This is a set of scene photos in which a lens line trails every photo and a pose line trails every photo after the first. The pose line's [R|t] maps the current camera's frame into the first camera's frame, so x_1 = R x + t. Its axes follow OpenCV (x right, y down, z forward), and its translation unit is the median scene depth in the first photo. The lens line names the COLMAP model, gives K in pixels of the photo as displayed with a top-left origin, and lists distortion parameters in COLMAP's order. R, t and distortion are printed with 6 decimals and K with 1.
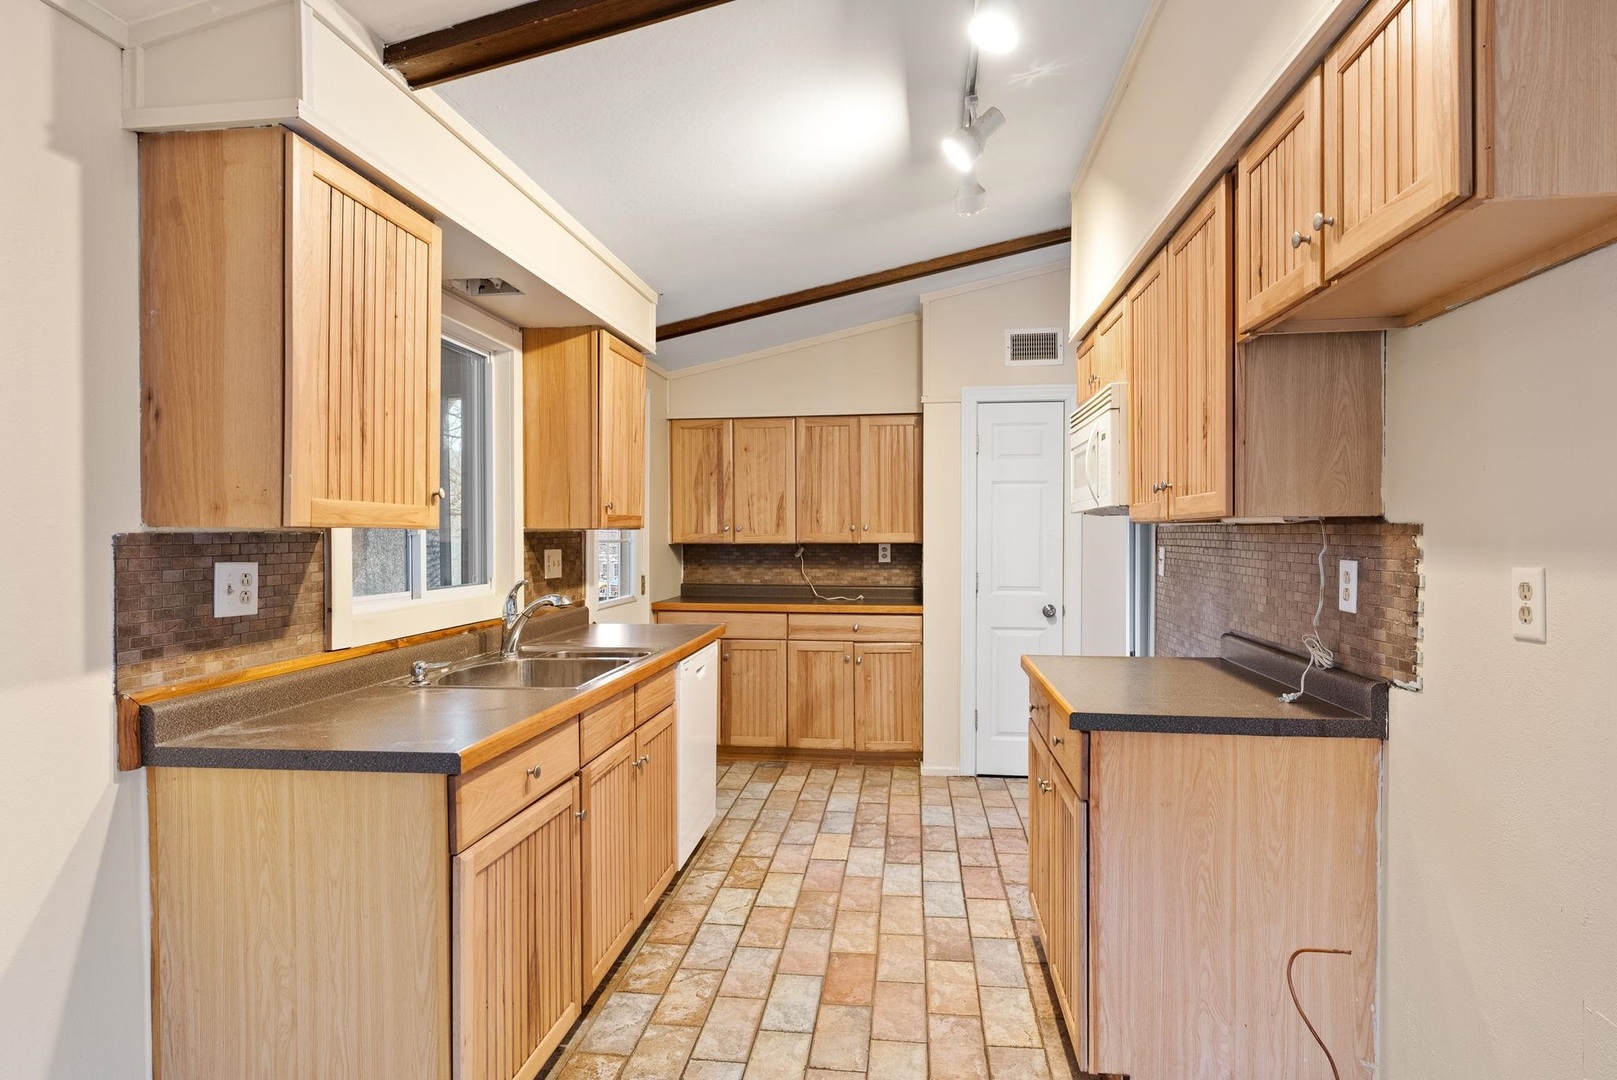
lens RADIAL K [[868.9, 0, 802.7], [0, 868.9, 543.3], [0, 0, 1]] dist [0.002834, -0.000455]
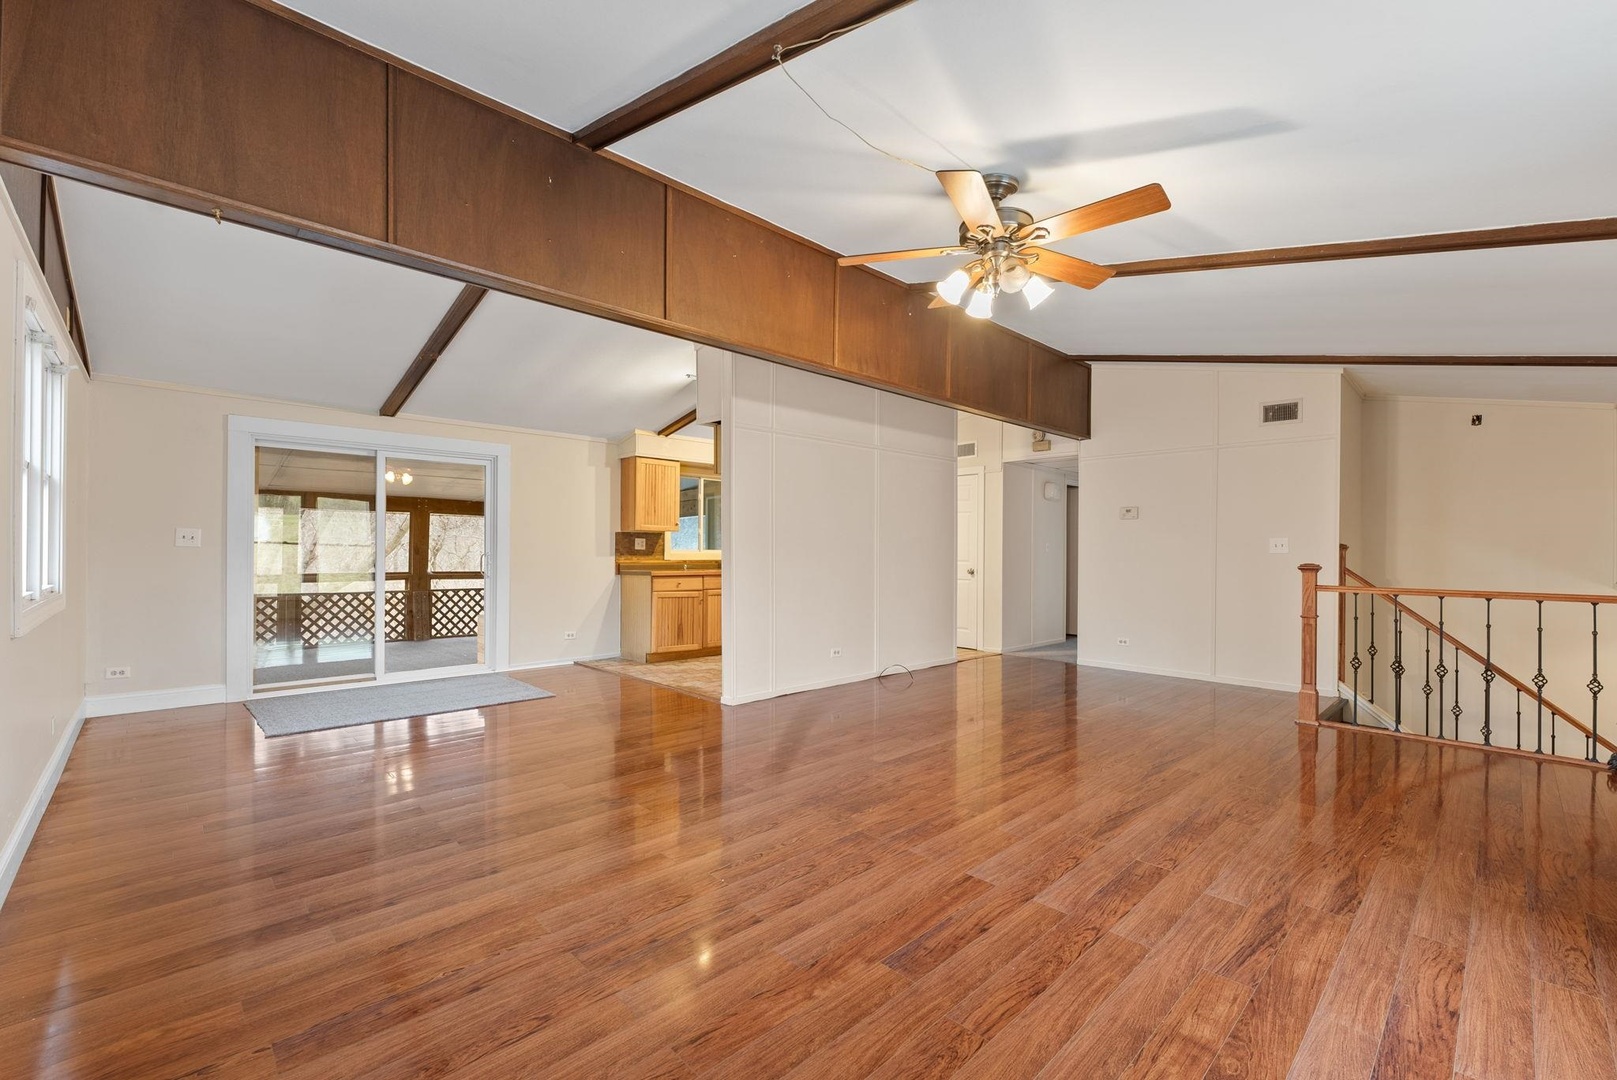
lens RADIAL K [[637.2, 0, 787.8], [0, 637.2, 554.1], [0, 0, 1]] dist [-0.009446, 0.000613]
pose [[0.773749, 0.007801, -0.633444, 1.919034], [-0.013117, 0.999907, -0.003708, 0.095235], [0.633357, 0.011178, 0.773779, -1.054801]]
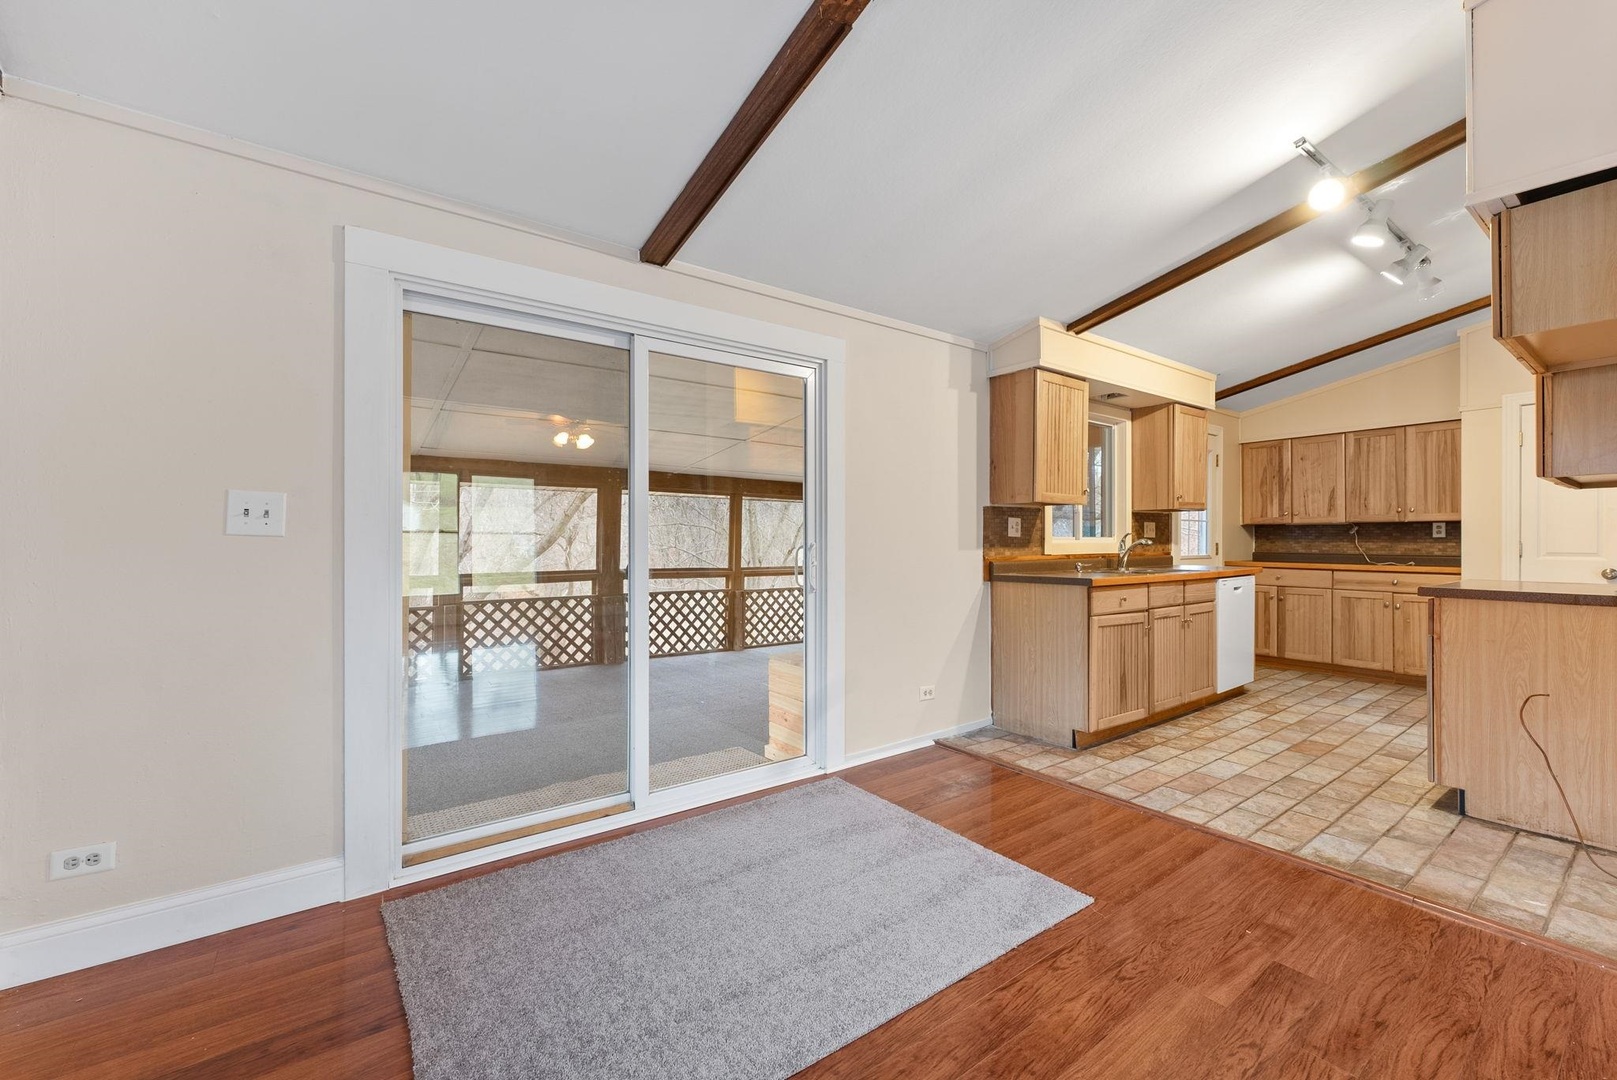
lens RADIAL K [[637.2, 0, 810.1], [0, 637.2, 538.4], [0, 0, 1]] dist [-0.009446, 0.000613]
pose [[0.683529, 0.000829, -0.729923, 0.340561], [-0.008650, 0.999938, -0.006964, 0.092879], [0.729872, 0.011073, 0.683494, -0.756502]]
